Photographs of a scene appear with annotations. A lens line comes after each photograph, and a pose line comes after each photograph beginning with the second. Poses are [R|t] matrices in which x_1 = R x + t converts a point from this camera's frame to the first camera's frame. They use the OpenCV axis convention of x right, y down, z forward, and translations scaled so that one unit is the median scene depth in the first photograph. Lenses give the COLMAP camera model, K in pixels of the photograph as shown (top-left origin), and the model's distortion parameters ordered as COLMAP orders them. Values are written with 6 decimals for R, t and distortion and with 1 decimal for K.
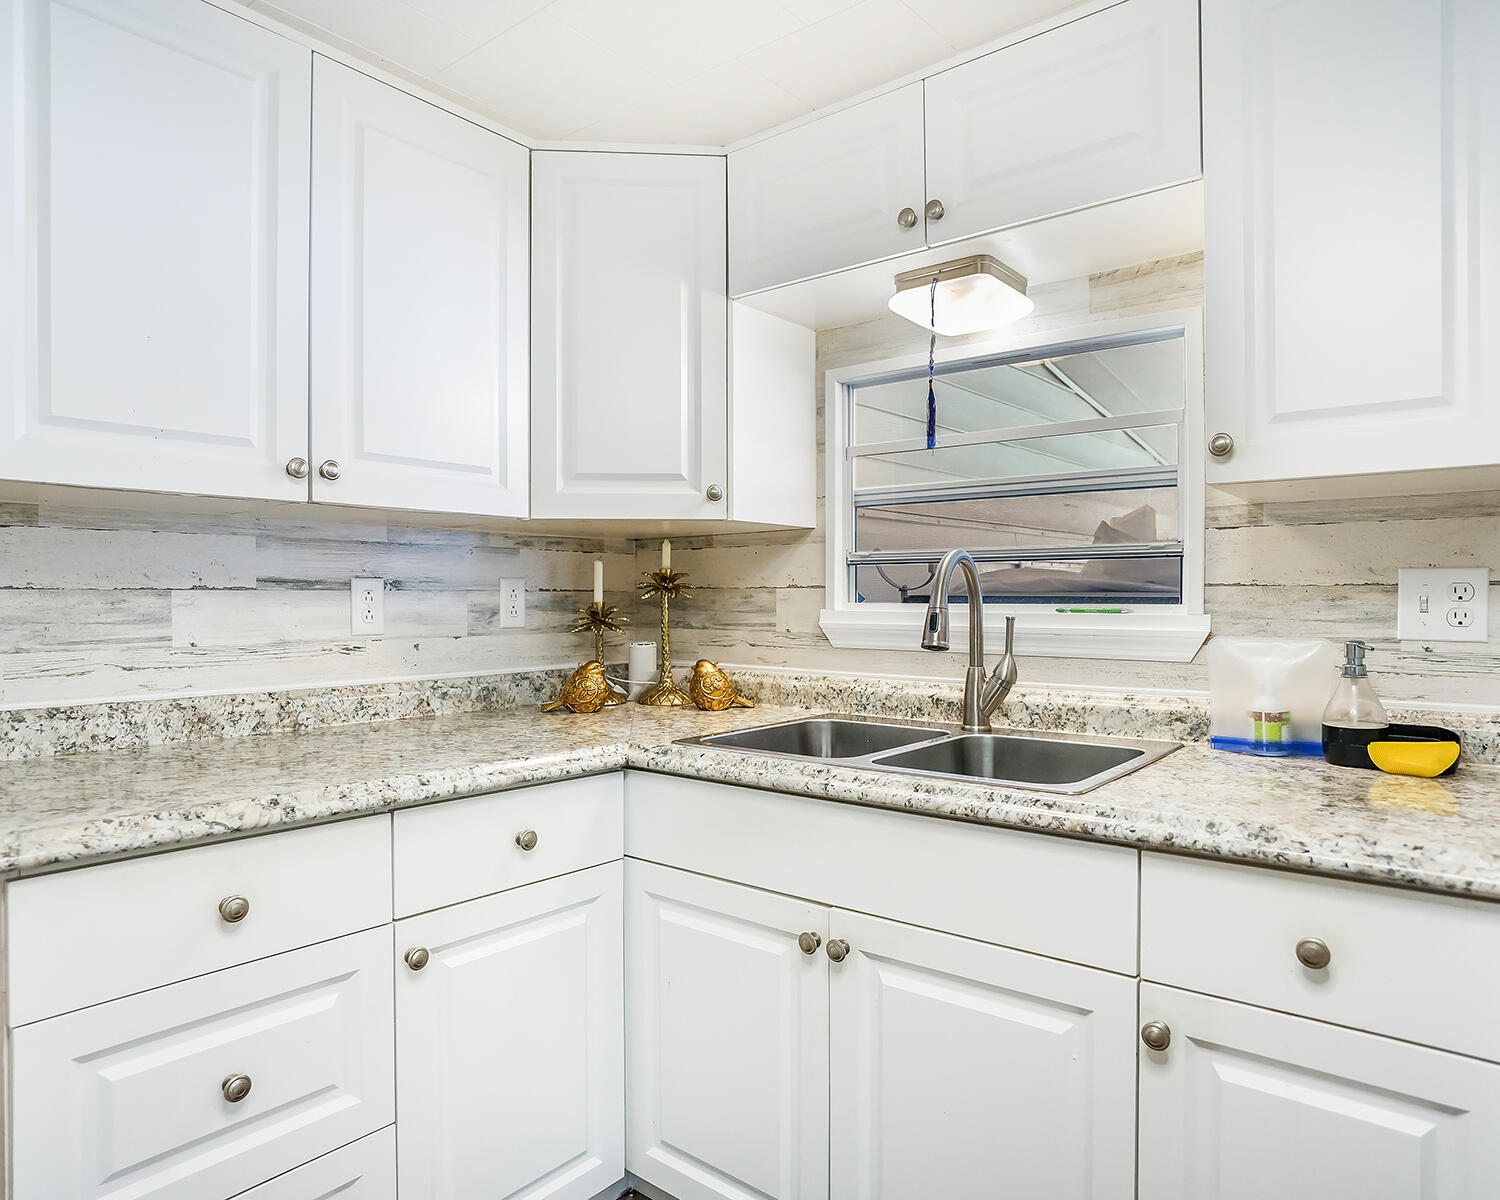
lens RADIAL K [[955.1, 0, 750.0], [0, 955.1, 600.0], [0, 0, 1]] dist [-0.028763, 0.002283]
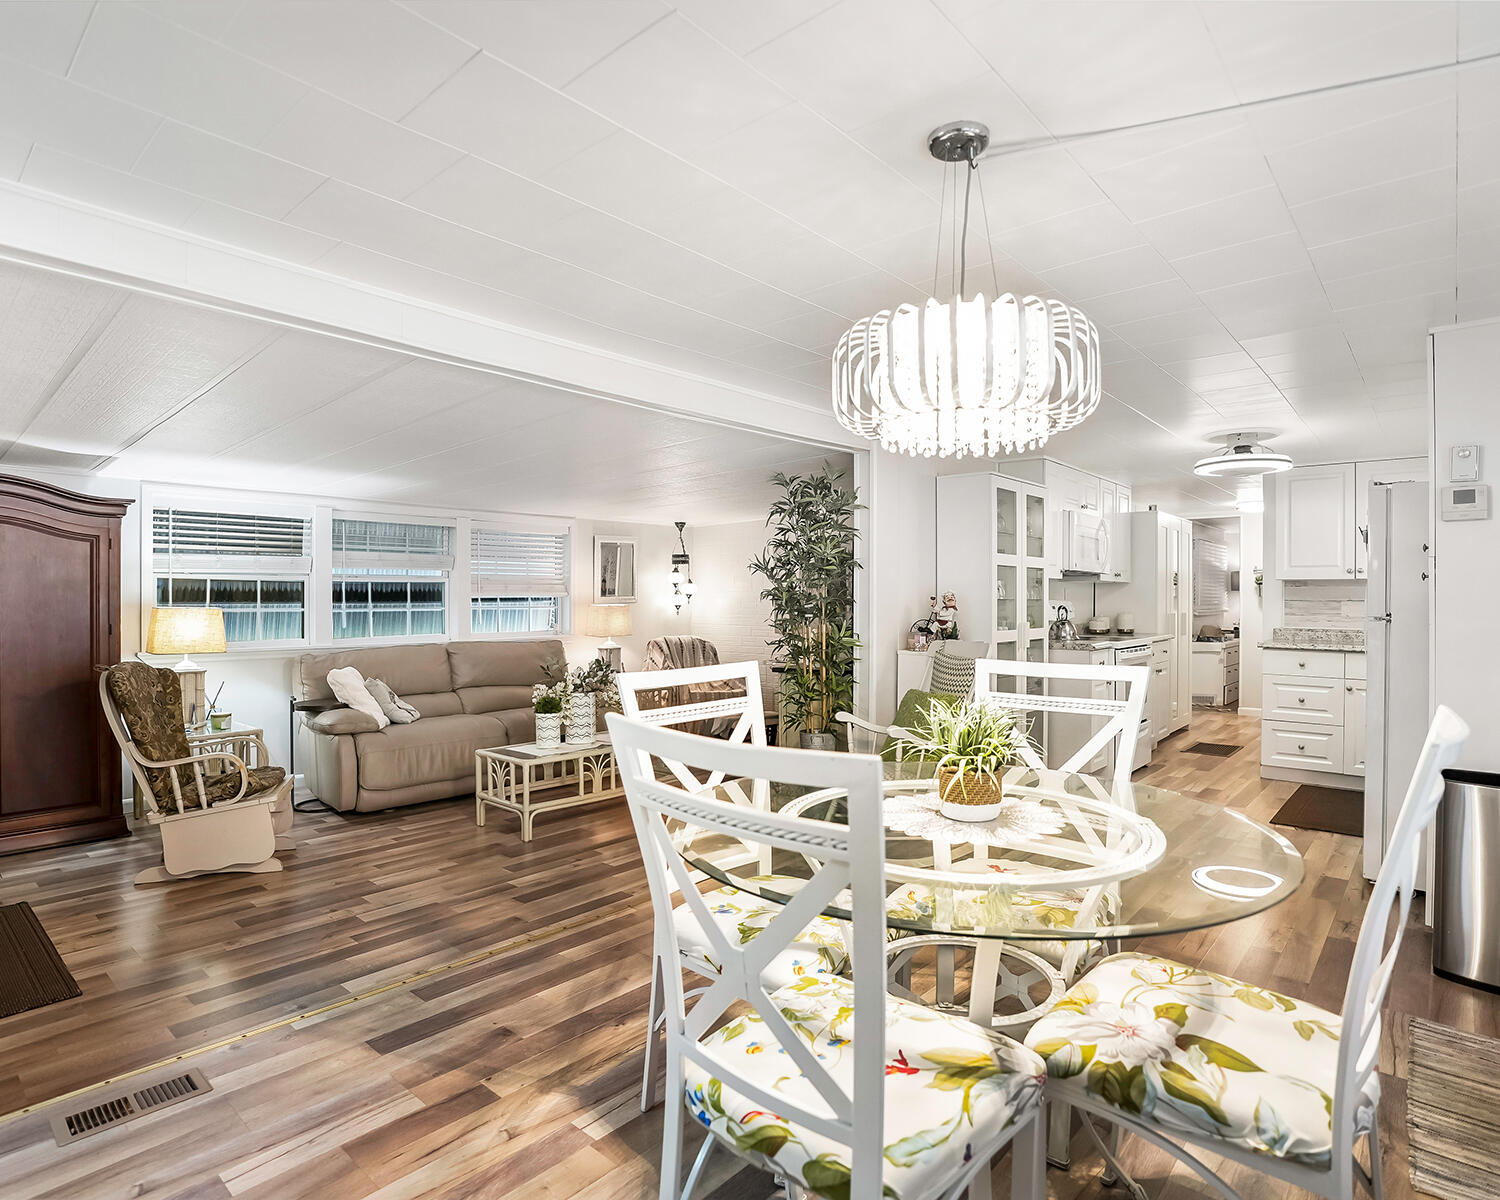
lens RADIAL K [[830.4, 0, 750.0], [0, 830.4, 600.0], [0, 0, 1]] dist [-0.057249, 0.021257]
pose [[-0.035286, 0.004446, -0.999367, 2.791276], [-0.008012, 0.999957, 0.004731, -0.012360], [0.999345, 0.008174, -0.035249, -1.296074]]
